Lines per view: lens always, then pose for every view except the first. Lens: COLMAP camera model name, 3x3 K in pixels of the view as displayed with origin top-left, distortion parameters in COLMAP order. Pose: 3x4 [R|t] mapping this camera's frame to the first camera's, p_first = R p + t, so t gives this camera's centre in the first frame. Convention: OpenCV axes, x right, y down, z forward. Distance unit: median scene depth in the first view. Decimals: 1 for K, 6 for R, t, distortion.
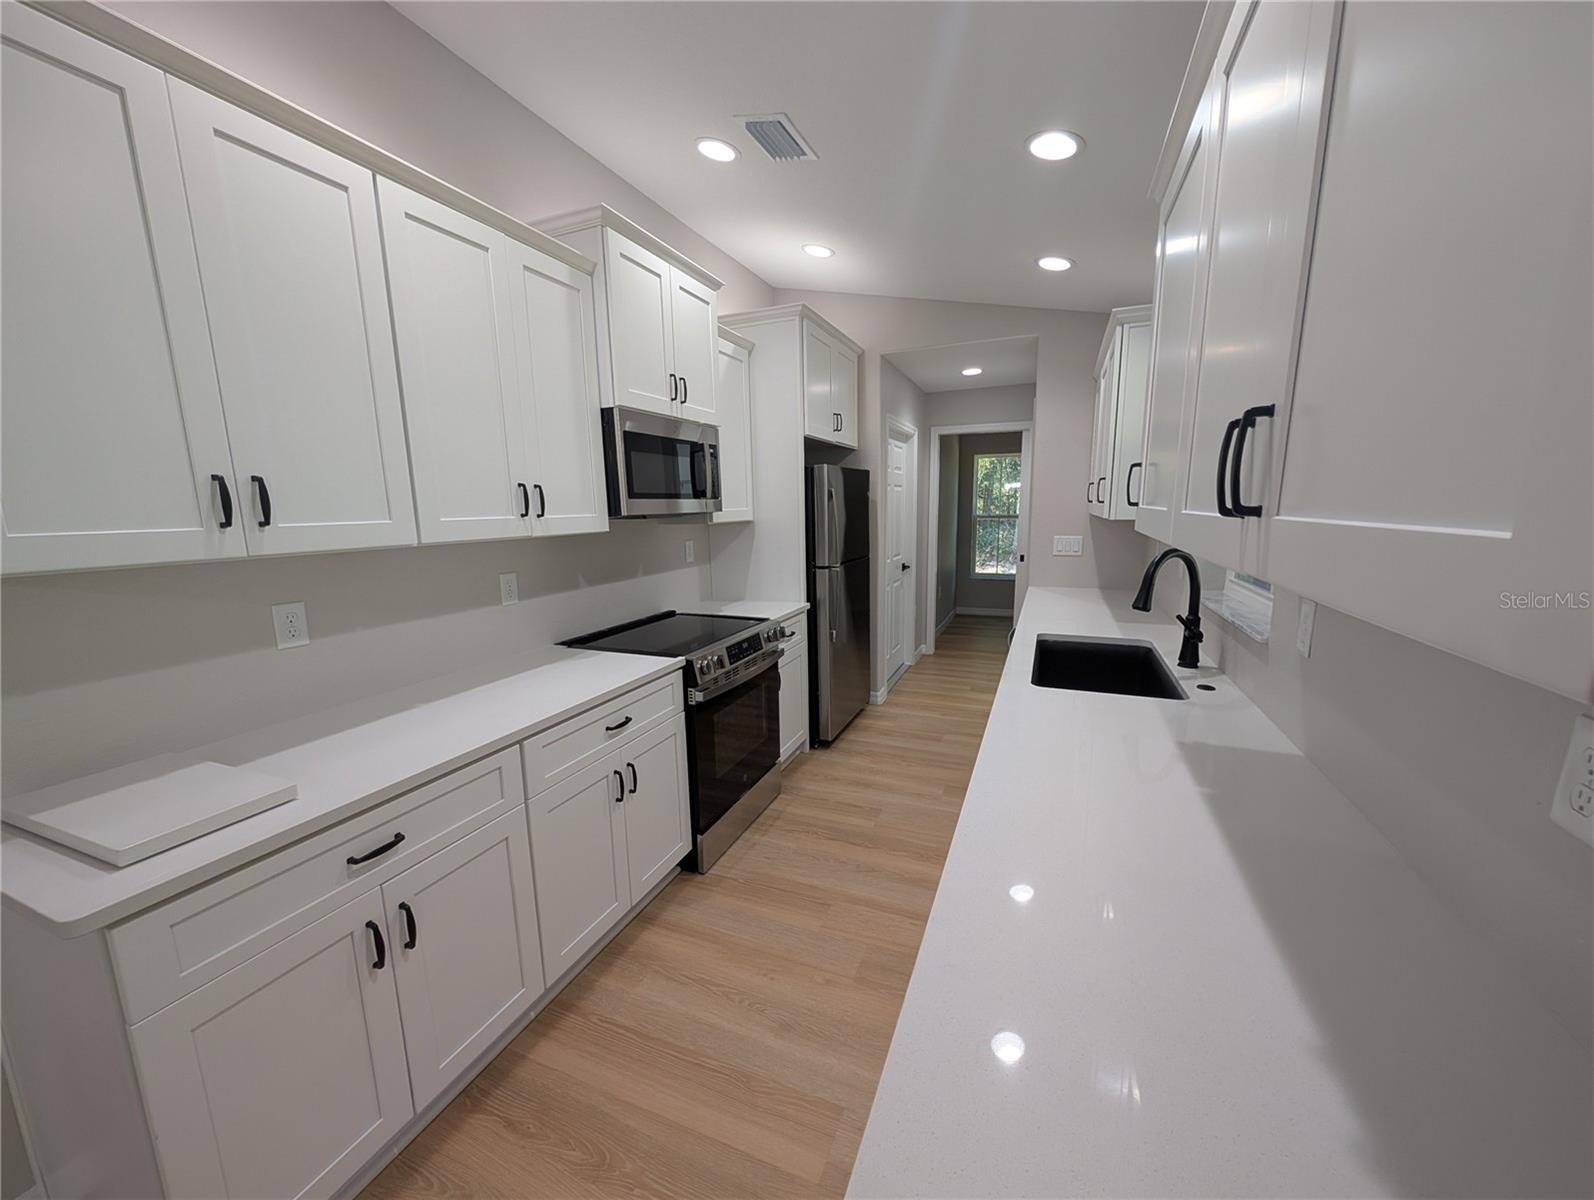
lens RADIAL K [[602.8, 0, 797.4], [0, 602.8, 610.6], [0, 0, 1]] dist [-0.001440, -0.000069]
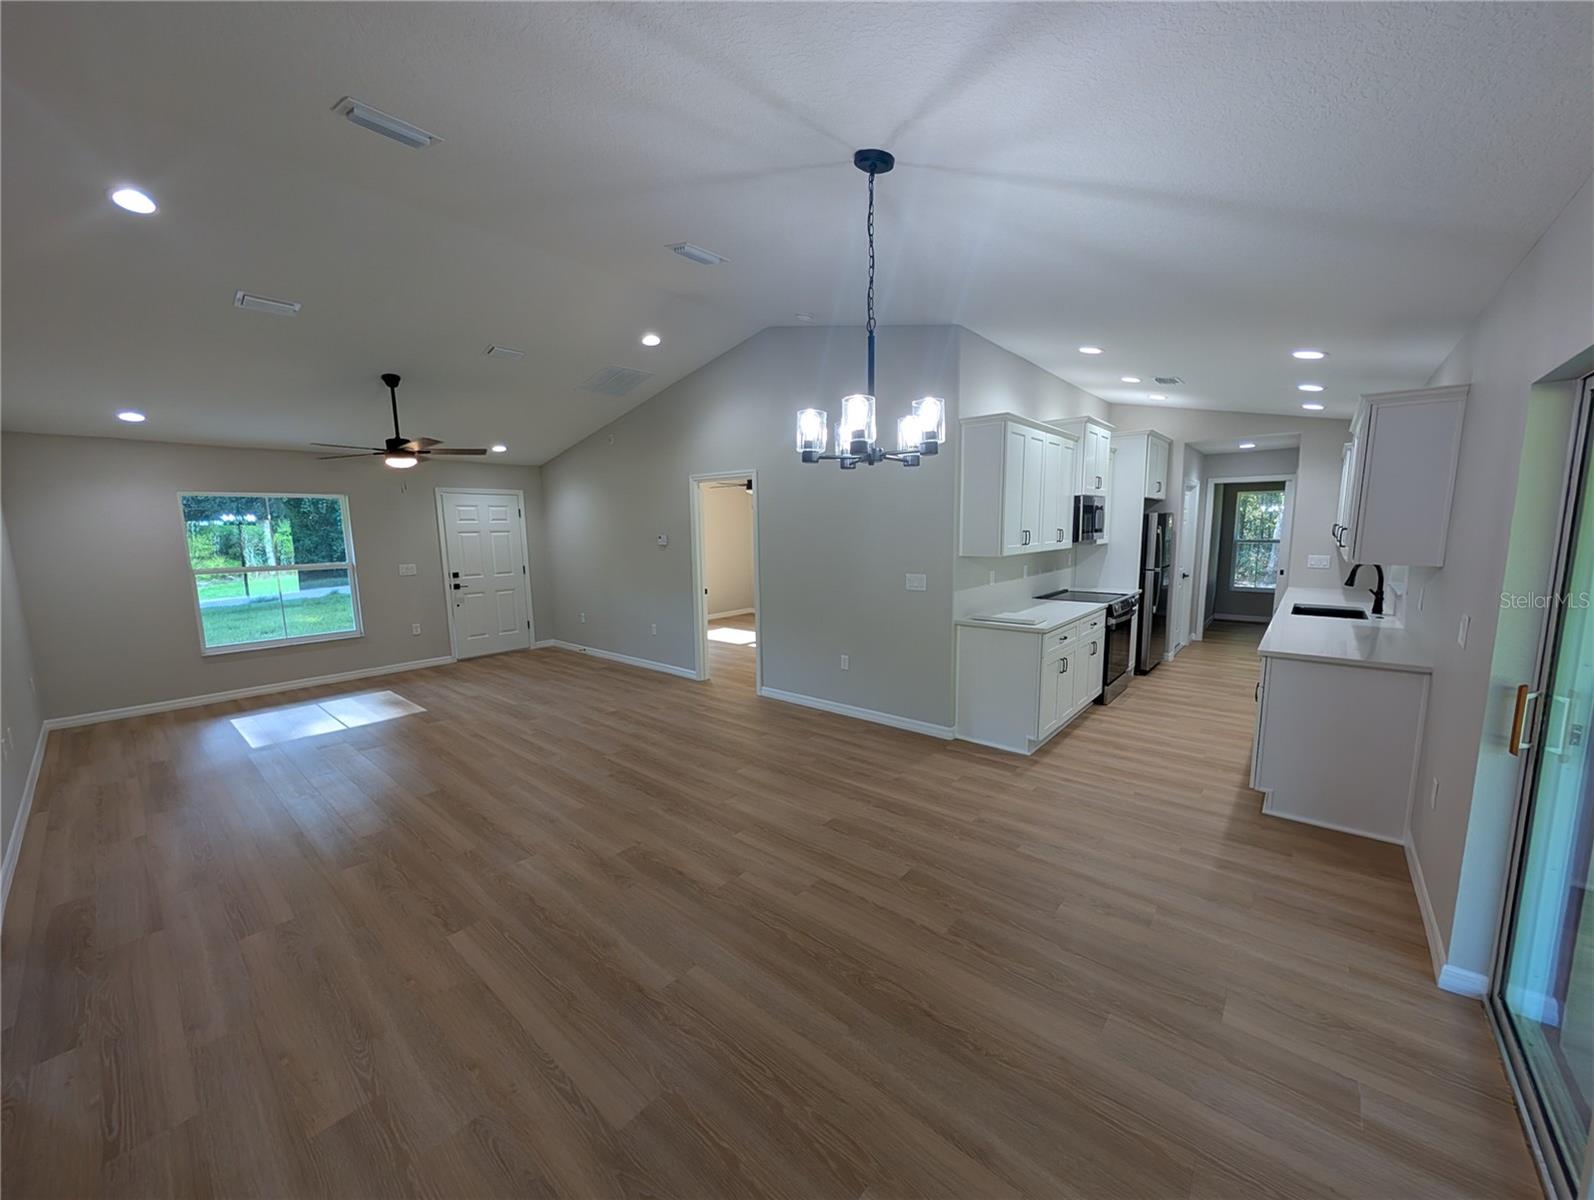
lens RADIAL K [[602.8, 0, 797.4], [0, 602.8, 610.6], [0, 0, 1]] dist [-0.001440, -0.000069]
pose [[0.951054, 0.046249, -0.305544, -0.466704], [-0.055380, 0.998239, -0.021280, 0.167042], [0.304022, 0.037160, 0.951940, -1.173362]]
